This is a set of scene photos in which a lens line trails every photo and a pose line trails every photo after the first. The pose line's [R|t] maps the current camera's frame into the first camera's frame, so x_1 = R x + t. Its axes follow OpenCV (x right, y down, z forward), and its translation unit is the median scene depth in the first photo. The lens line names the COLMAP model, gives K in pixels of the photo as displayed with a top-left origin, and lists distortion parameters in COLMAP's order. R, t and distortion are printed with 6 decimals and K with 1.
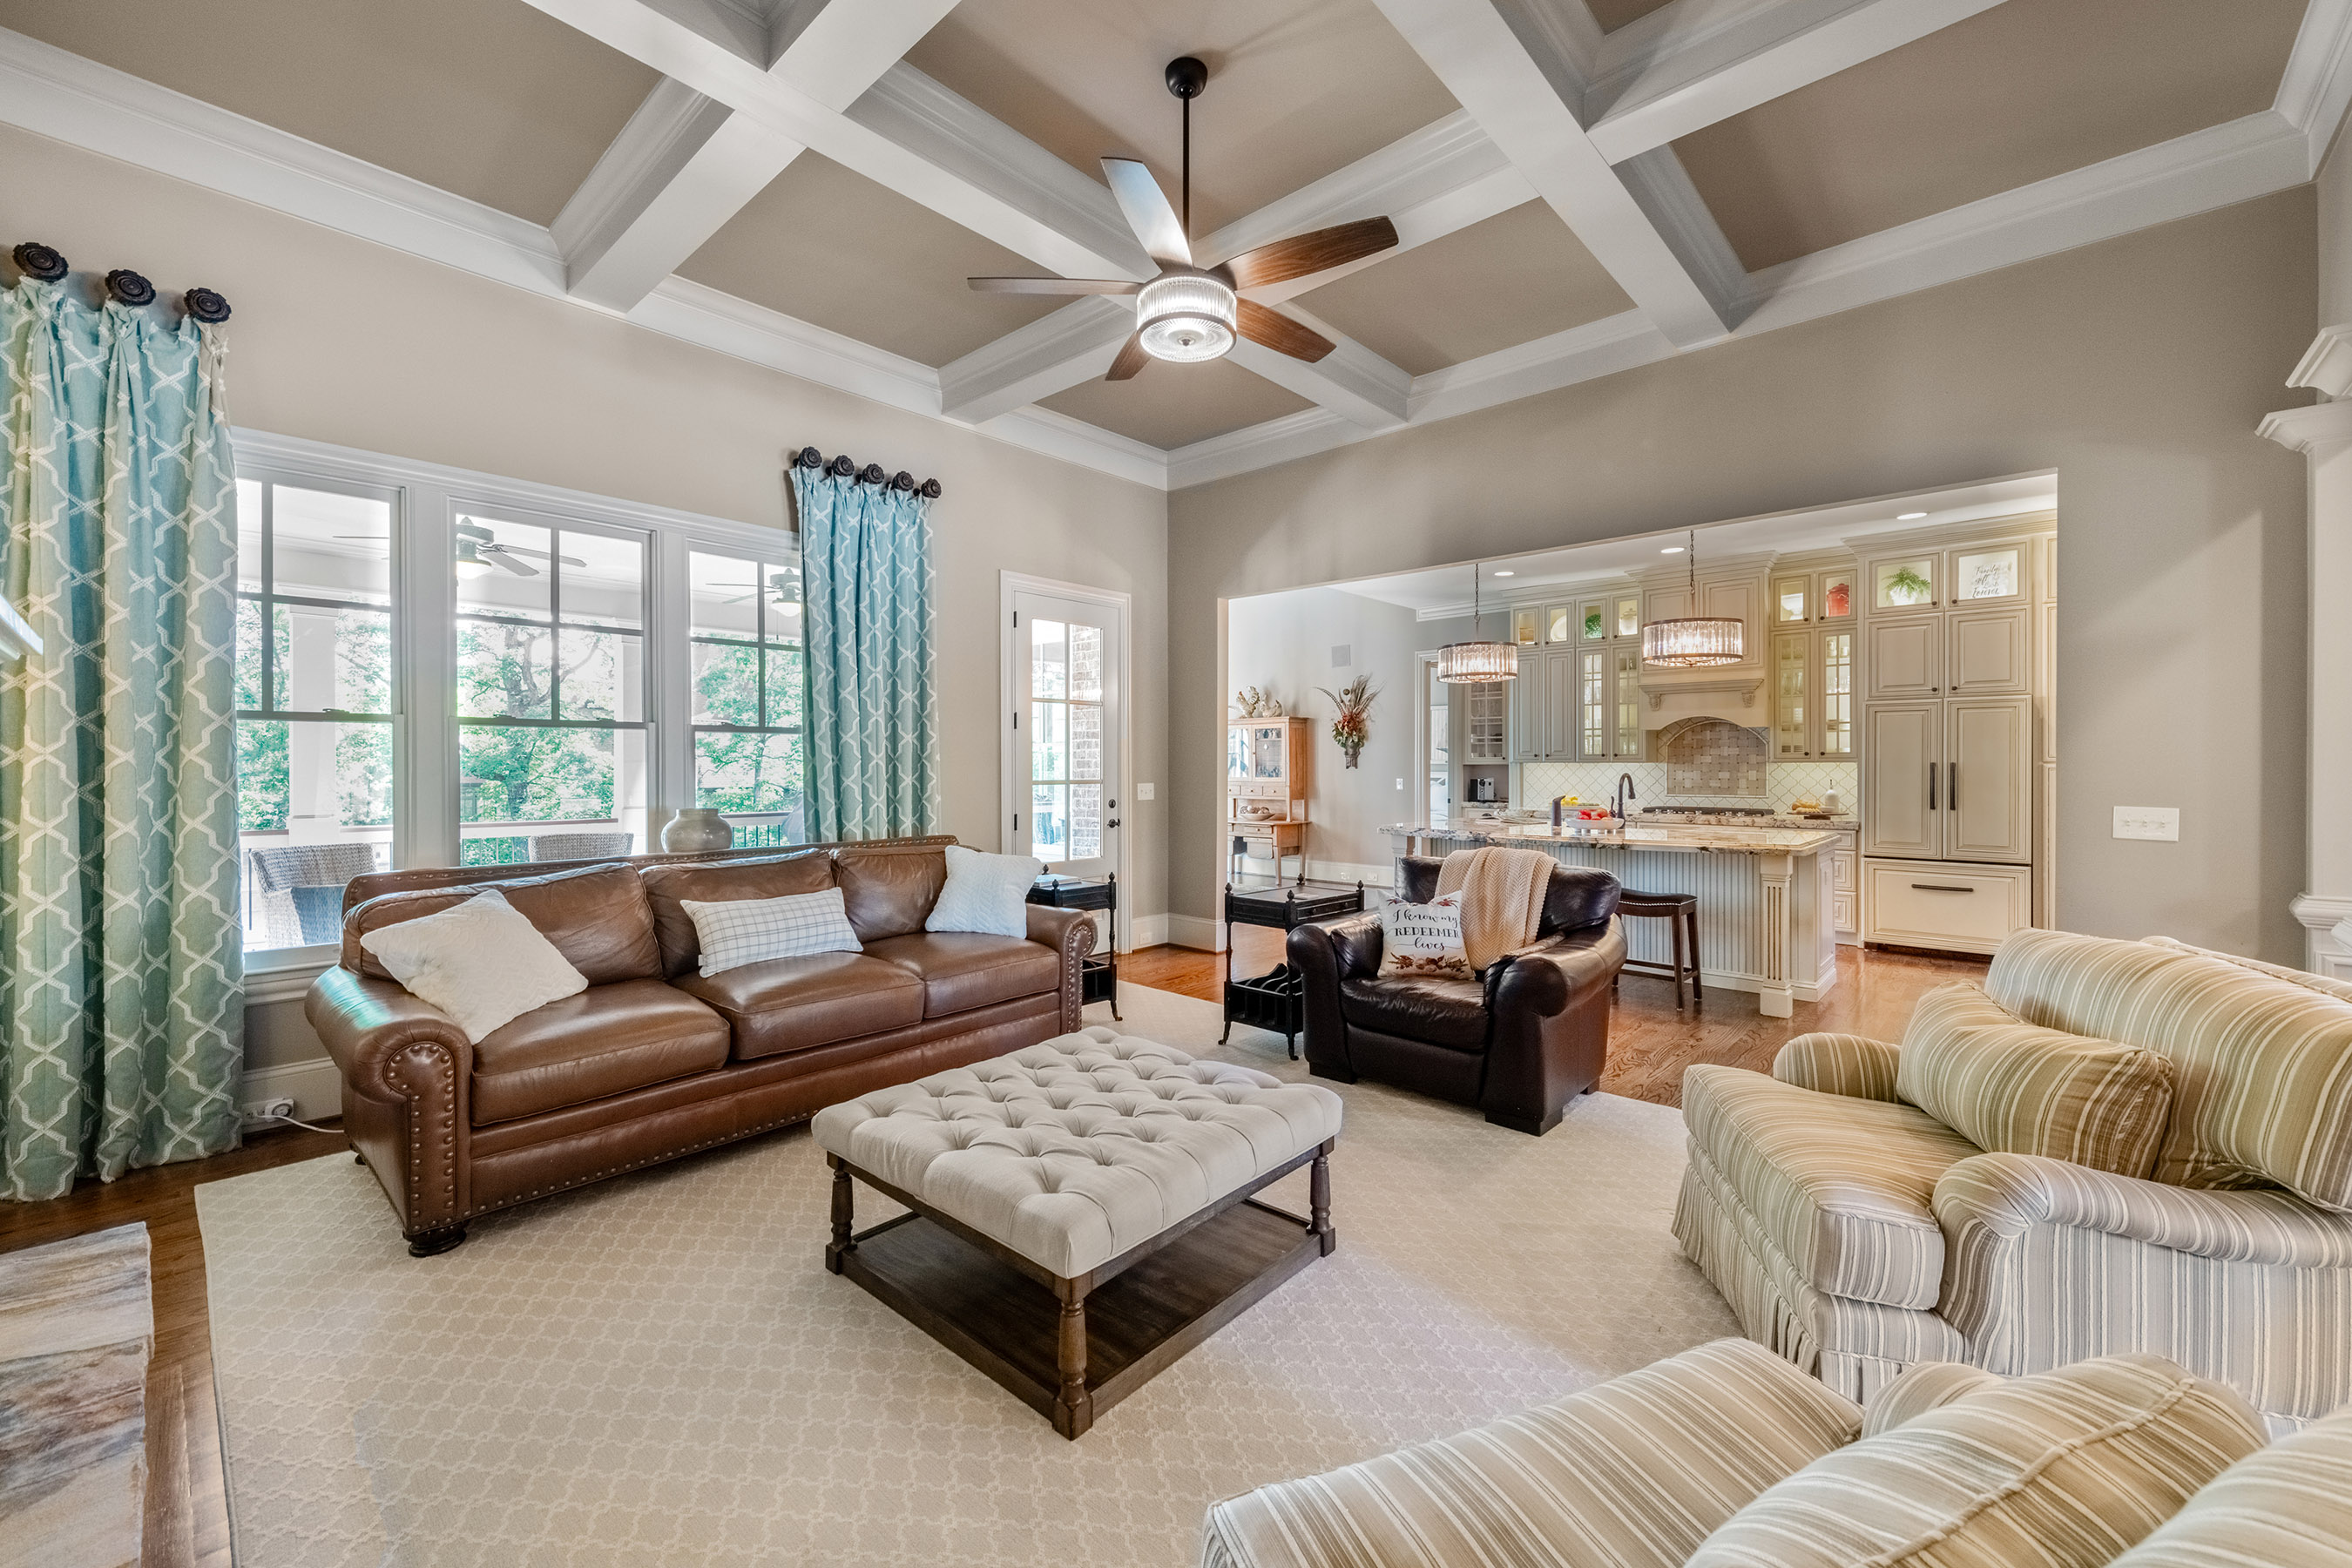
lens RADIAL K [[933.0, 0, 1183.0], [0, 933.0, 778.4], [0, 0, 1]] dist [0.009847, -0.000793]
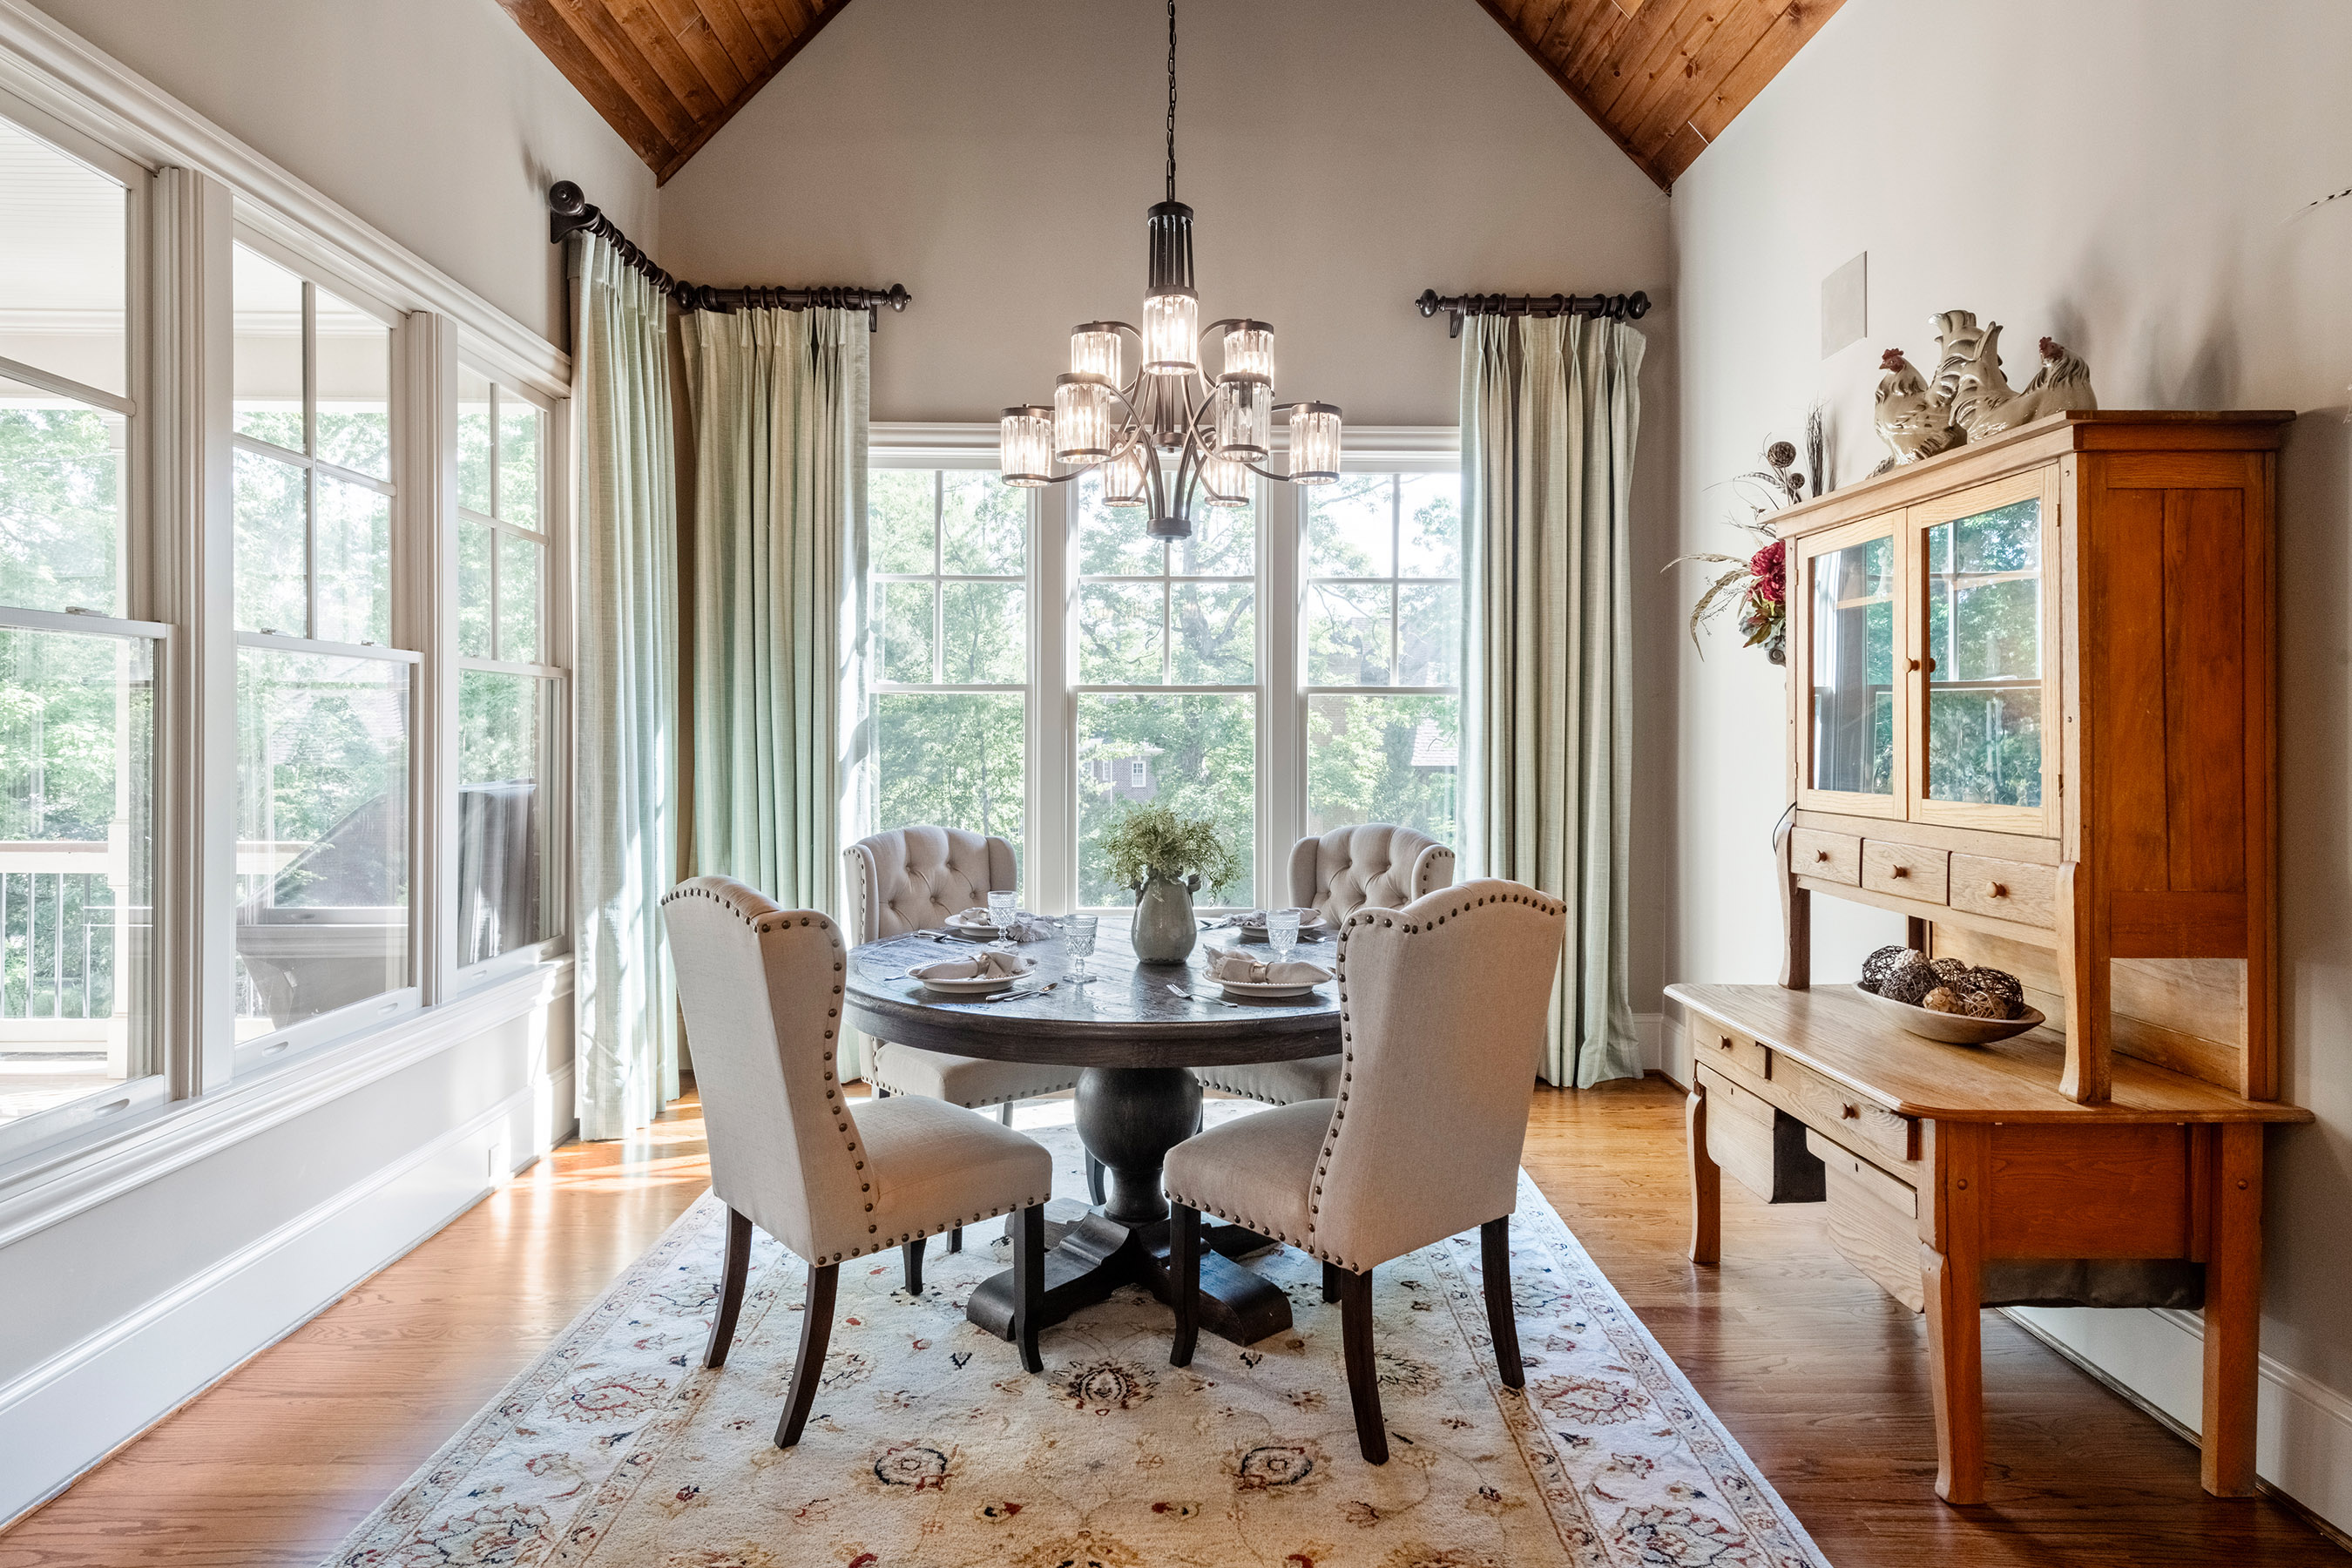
lens RADIAL K [[1356.1, 0, 1171.9], [0, 1356.1, 745.4], [0, 0, 1]] dist [0.003007, 0.000323]
pose [[0.676364, 0.012438, -0.736462, 0.224719], [-0.018257, 0.999833, 0.000120, -0.011298], [0.736341, 0.013364, 0.676479, 0.933755]]
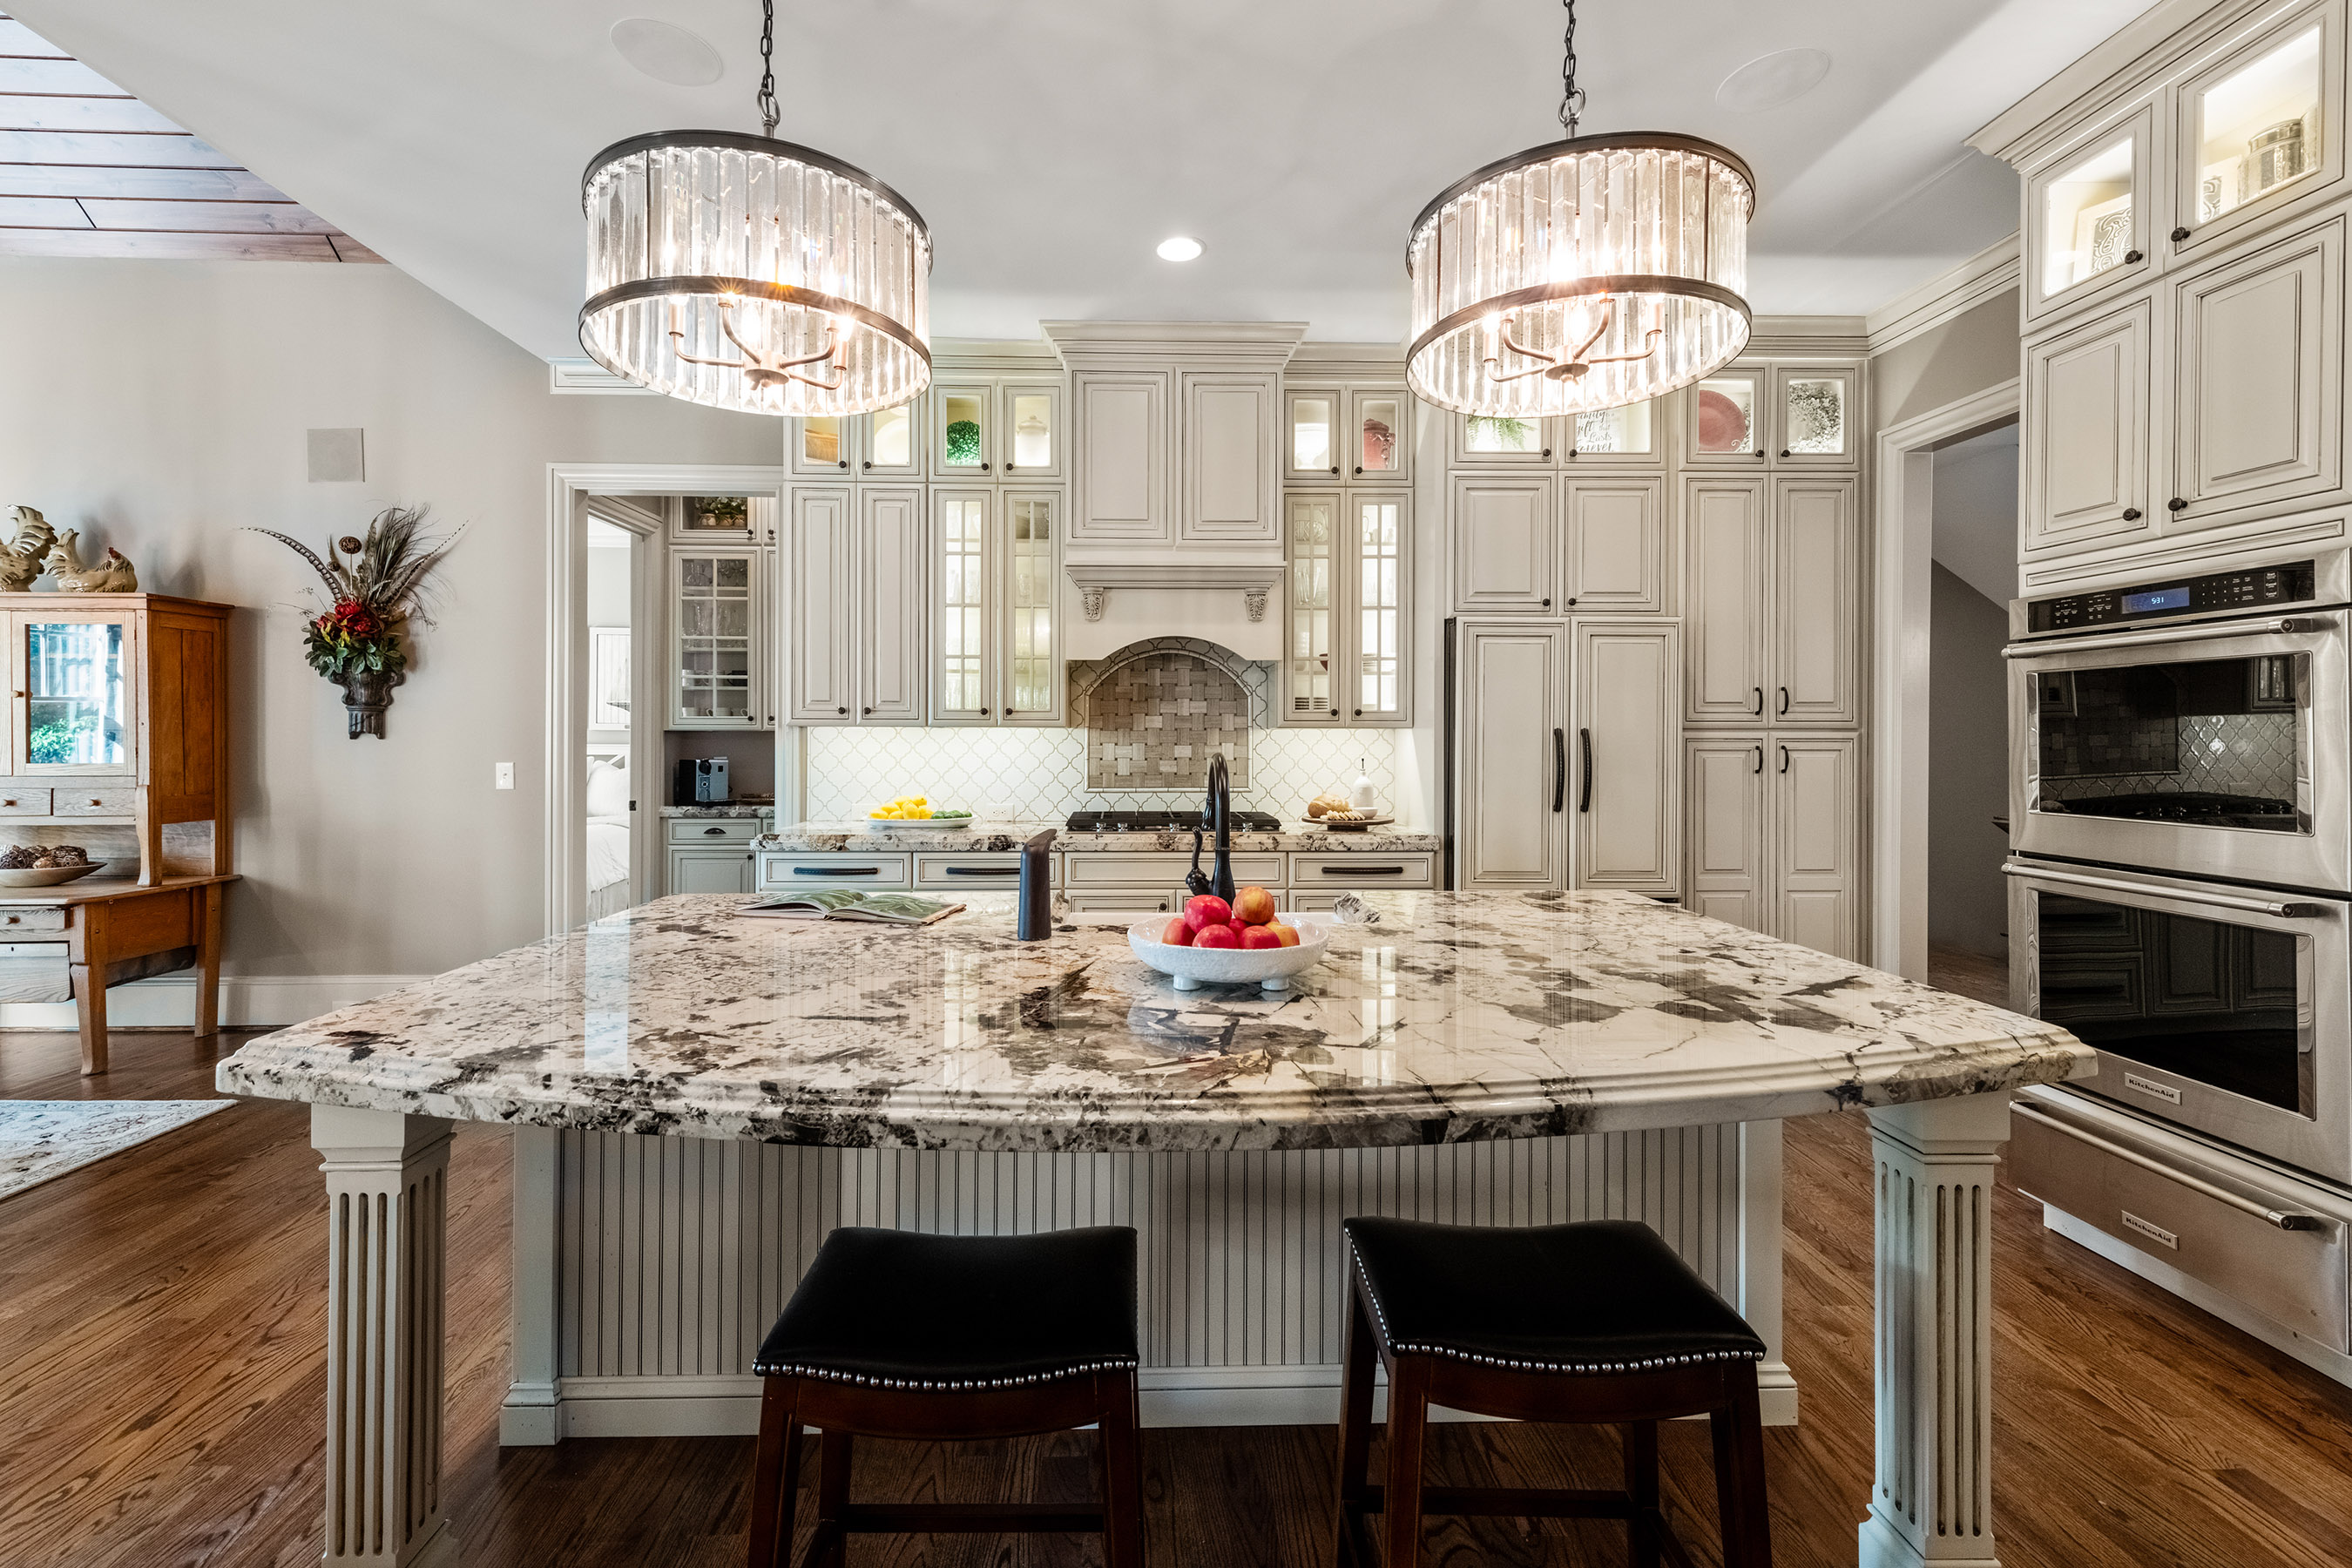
lens RADIAL K [[958.6, 0, 1138.6], [0, 958.6, 725.6], [0, 0, 1]] dist [0.021450, -0.007716]
pose [[0.724057, 0.011179, 0.689650, 0.166865], [0.005927, 0.999731, -0.022428, -0.005821], [-0.689715, 0.020327, 0.723795, 0.586108]]
